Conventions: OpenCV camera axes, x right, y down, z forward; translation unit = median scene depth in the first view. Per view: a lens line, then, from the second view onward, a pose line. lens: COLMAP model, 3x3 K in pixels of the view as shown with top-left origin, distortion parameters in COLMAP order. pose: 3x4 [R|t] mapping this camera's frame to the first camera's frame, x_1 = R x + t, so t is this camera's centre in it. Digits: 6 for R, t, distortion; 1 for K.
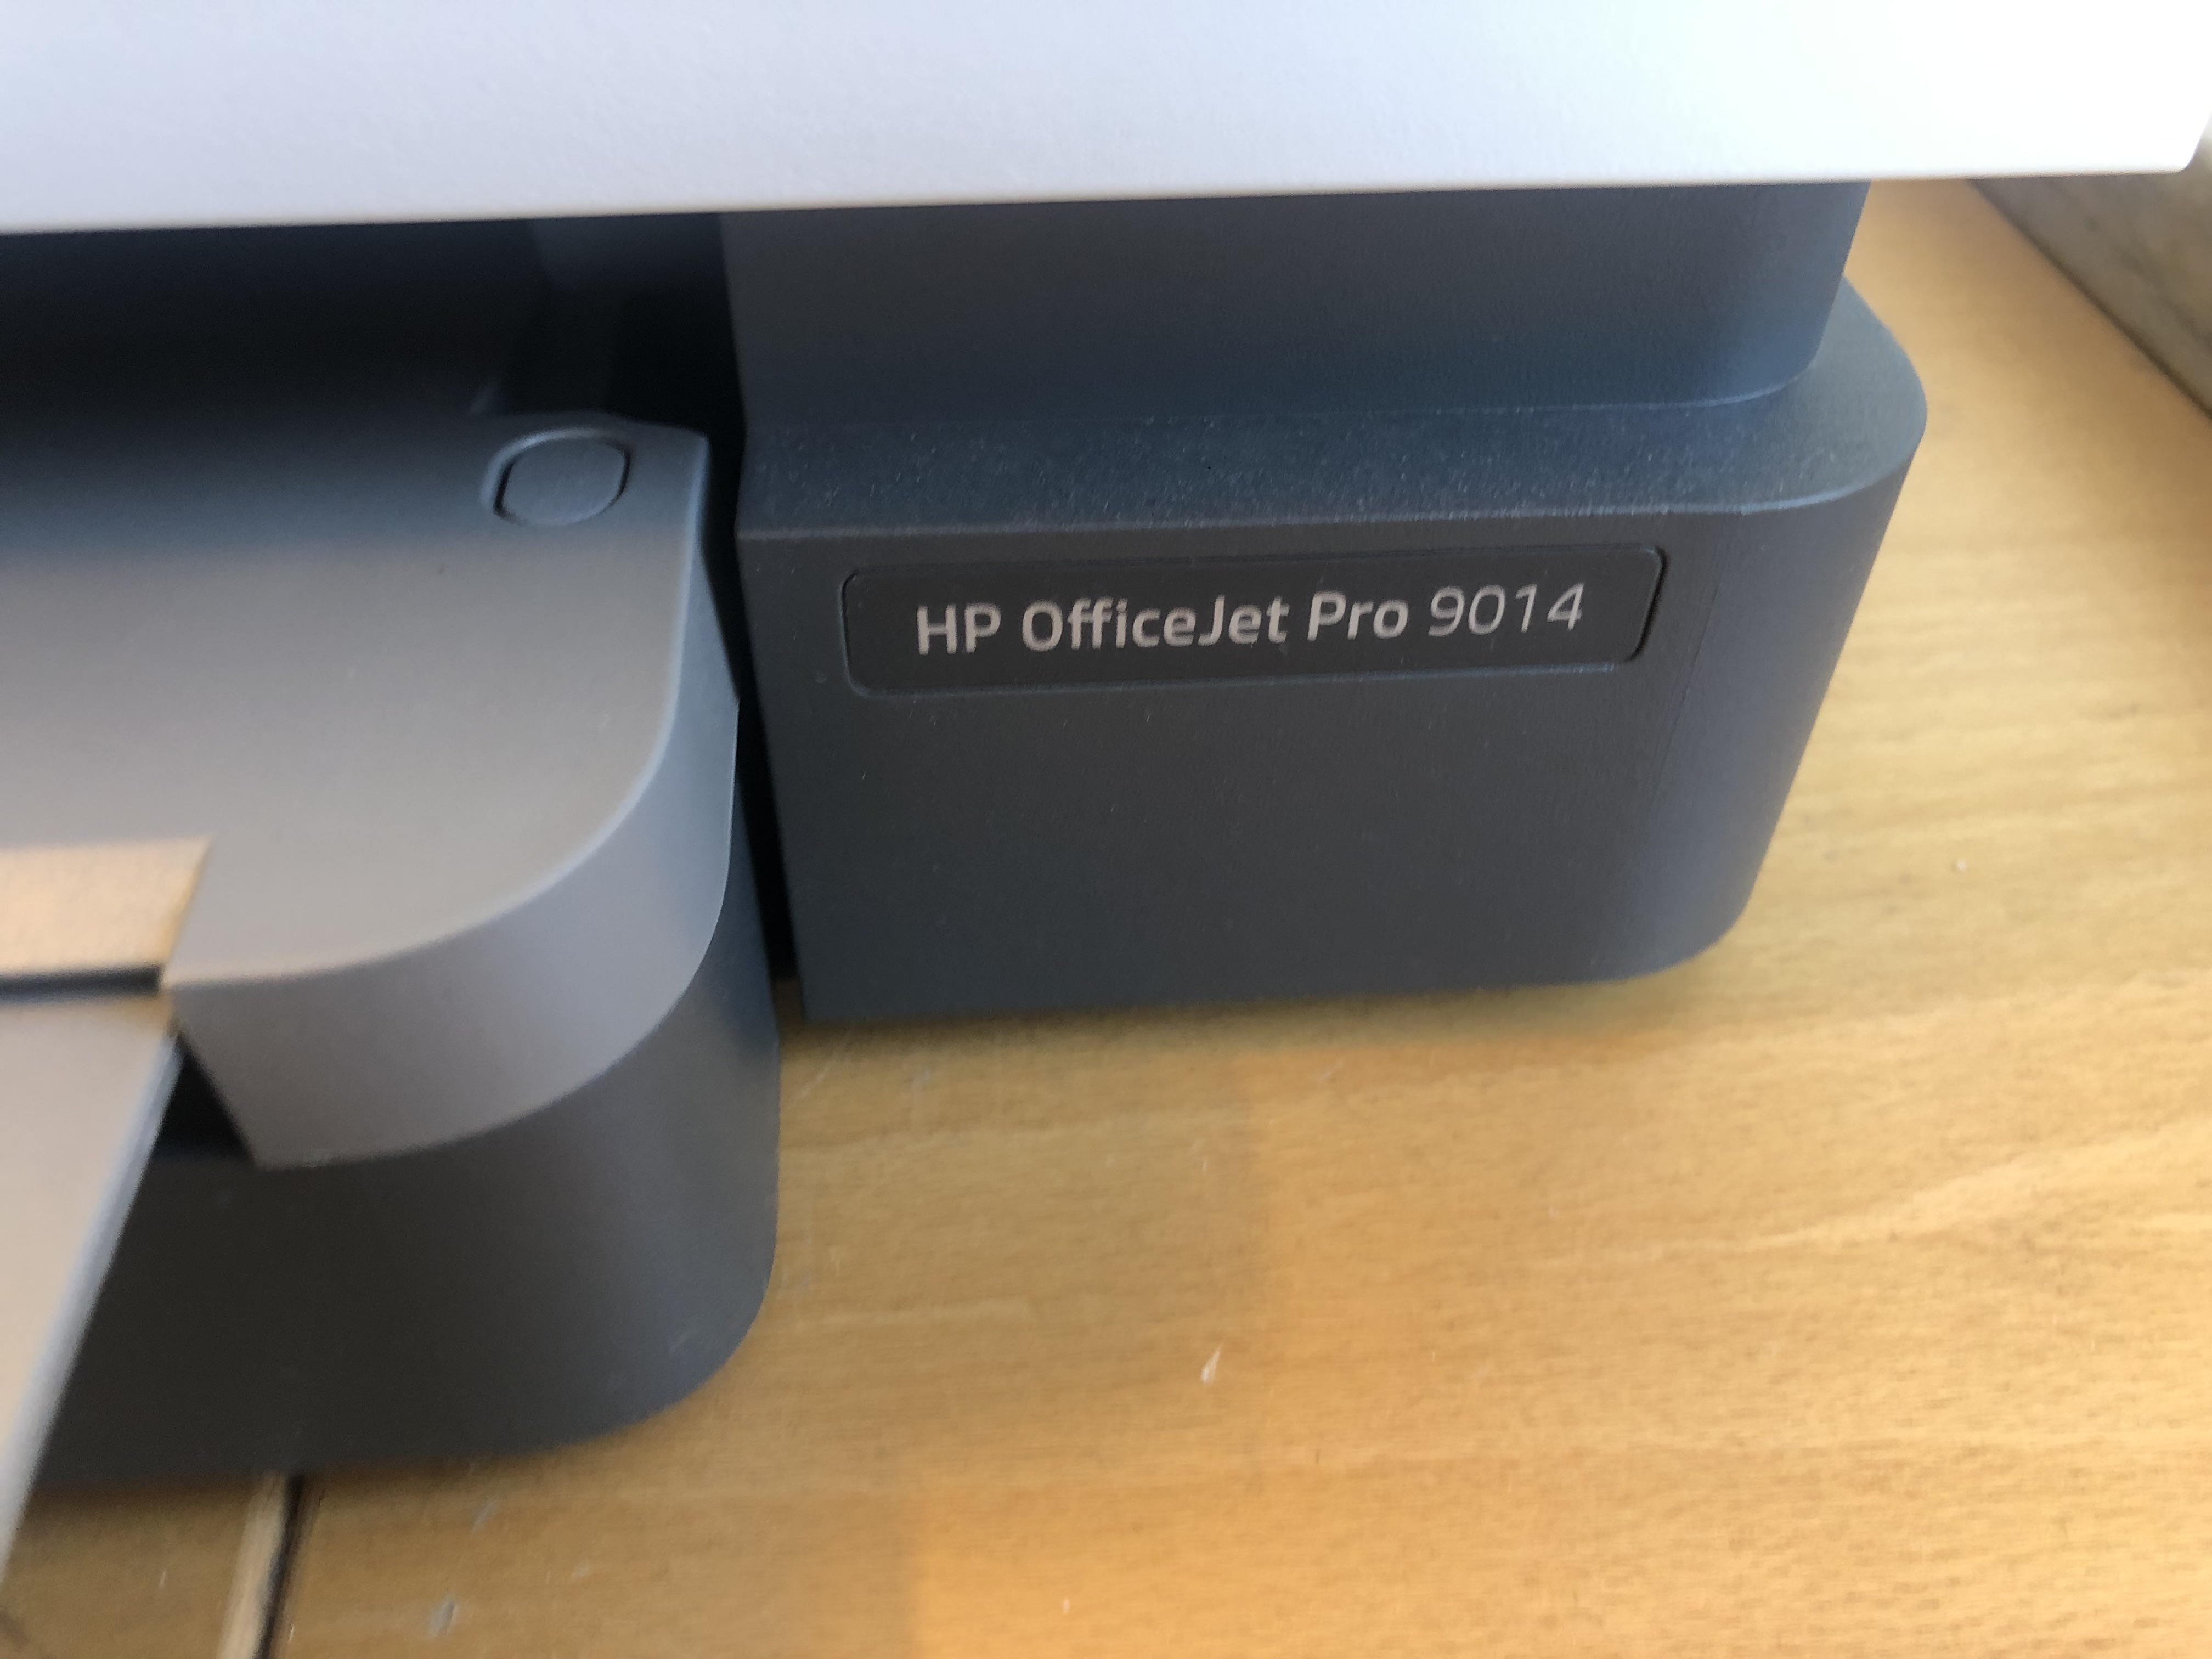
lens RADIAL K [[1802.8, 0, 1103.2], [0, 1802.8, 829.4], [0, 0, 1]] dist [-0.014577, -0.003373]
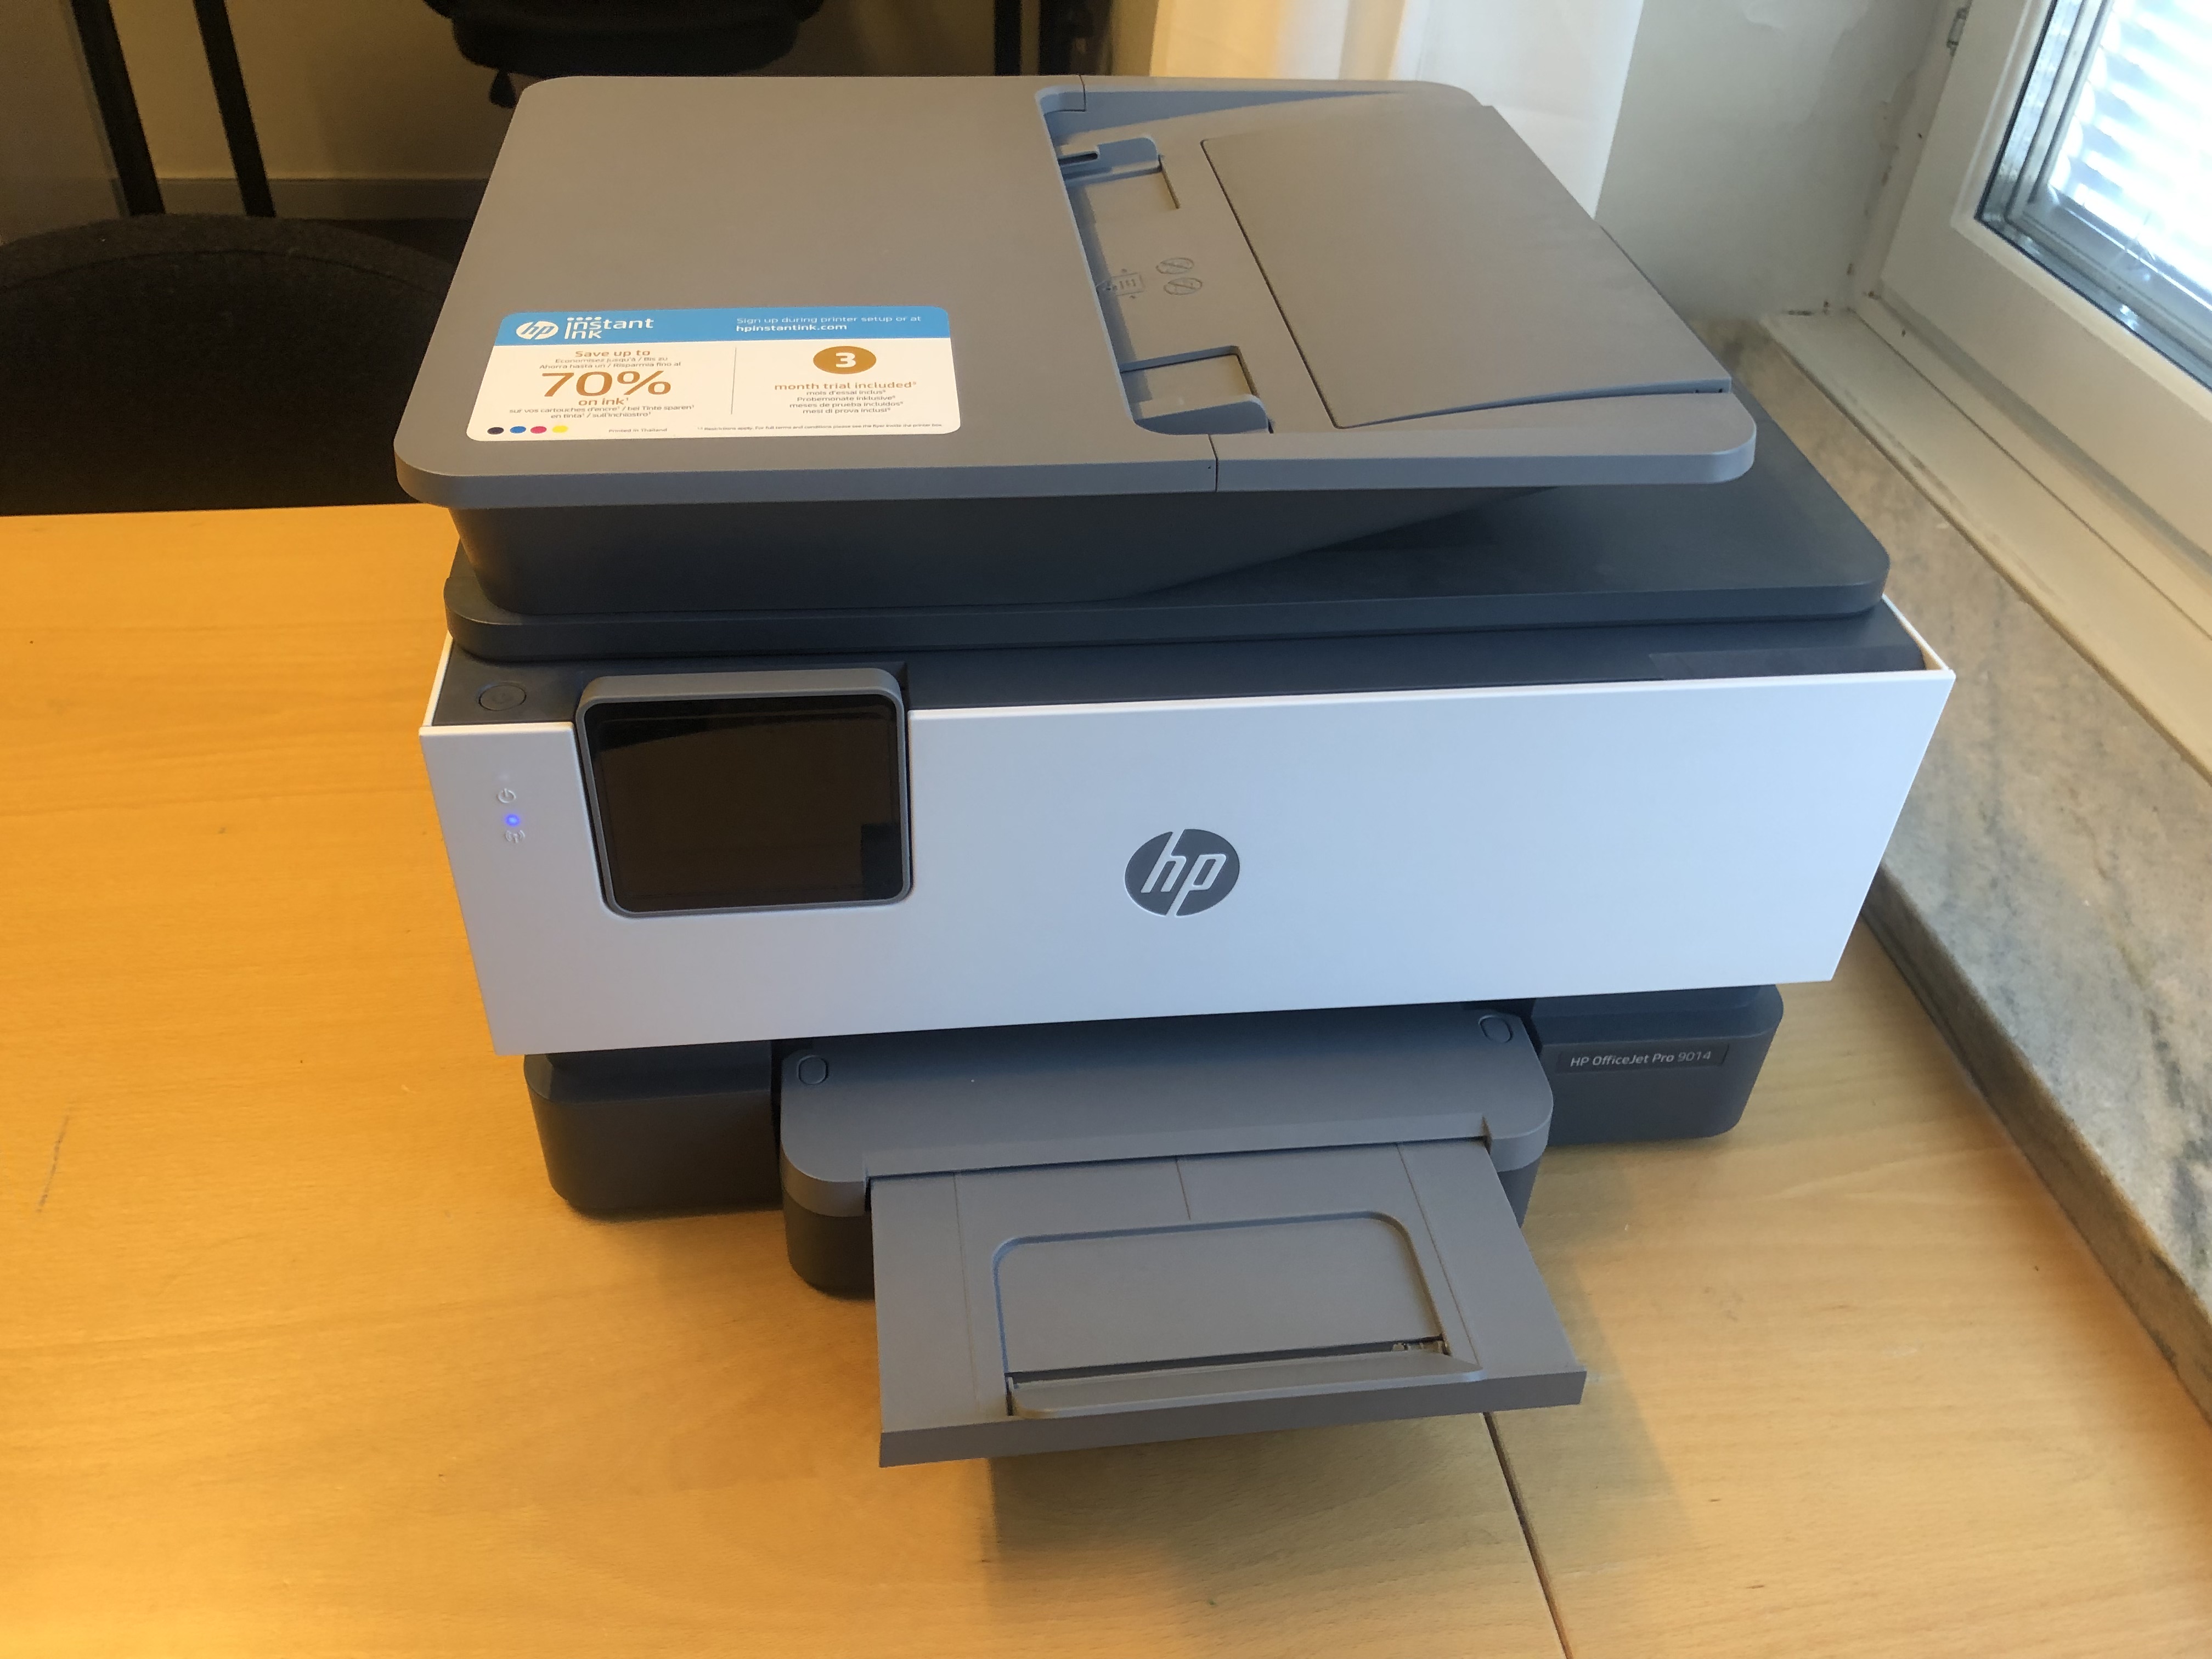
lens RADIAL K [[1802.8, 0, 1105.0], [0, 1802.8, 829.2], [0, 0, 1]] dist [-0.014577, -0.003373]
pose [[0.998547, 0.008532, 0.053202, -1.524314], [-0.004731, 0.997453, -0.071168, -0.365530], [-0.053674, 0.070813, 0.996045, -3.524270]]
